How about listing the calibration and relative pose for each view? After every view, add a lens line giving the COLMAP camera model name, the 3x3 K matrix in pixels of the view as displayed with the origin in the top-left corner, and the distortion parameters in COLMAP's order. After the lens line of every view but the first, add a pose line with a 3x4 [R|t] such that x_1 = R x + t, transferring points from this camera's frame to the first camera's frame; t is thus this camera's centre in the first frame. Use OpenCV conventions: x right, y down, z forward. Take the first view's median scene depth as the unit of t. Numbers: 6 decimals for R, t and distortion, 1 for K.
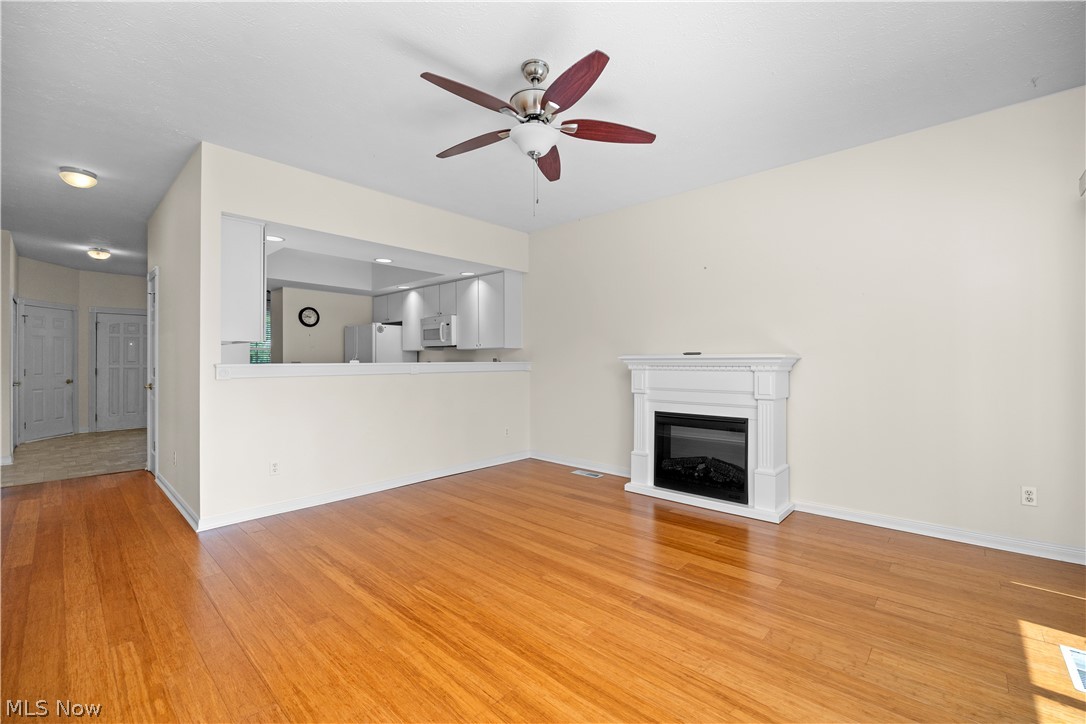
lens RADIAL K [[456.0, 0, 542.7], [0, 456.0, 359.5], [0, 0, 1]] dist [-0.010535, -0.000301]
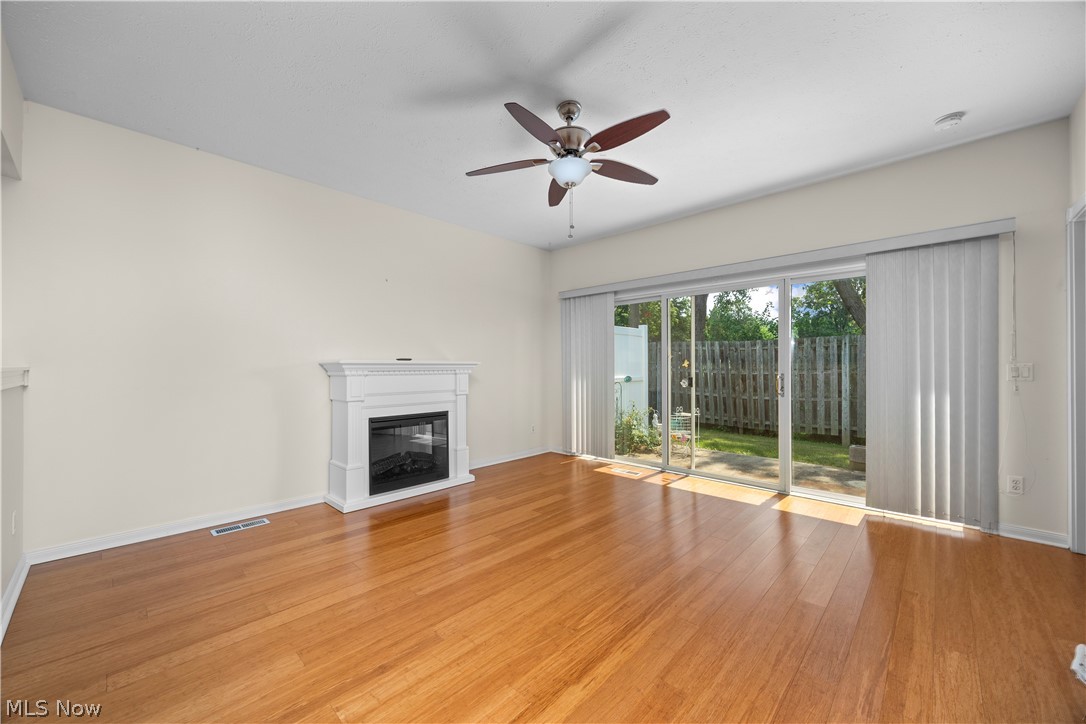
lens RADIAL K [[415.9, 0, 540.1], [0, 415.9, 365.4], [0, 0, 1]] dist [-0.000828, -0.000117]
pose [[0.012567, 0.008665, 0.999883, -0.835800], [-0.003983, 0.999955, -0.008616, 0.011152], [-0.999913, -0.003874, 0.012601, 0.834676]]
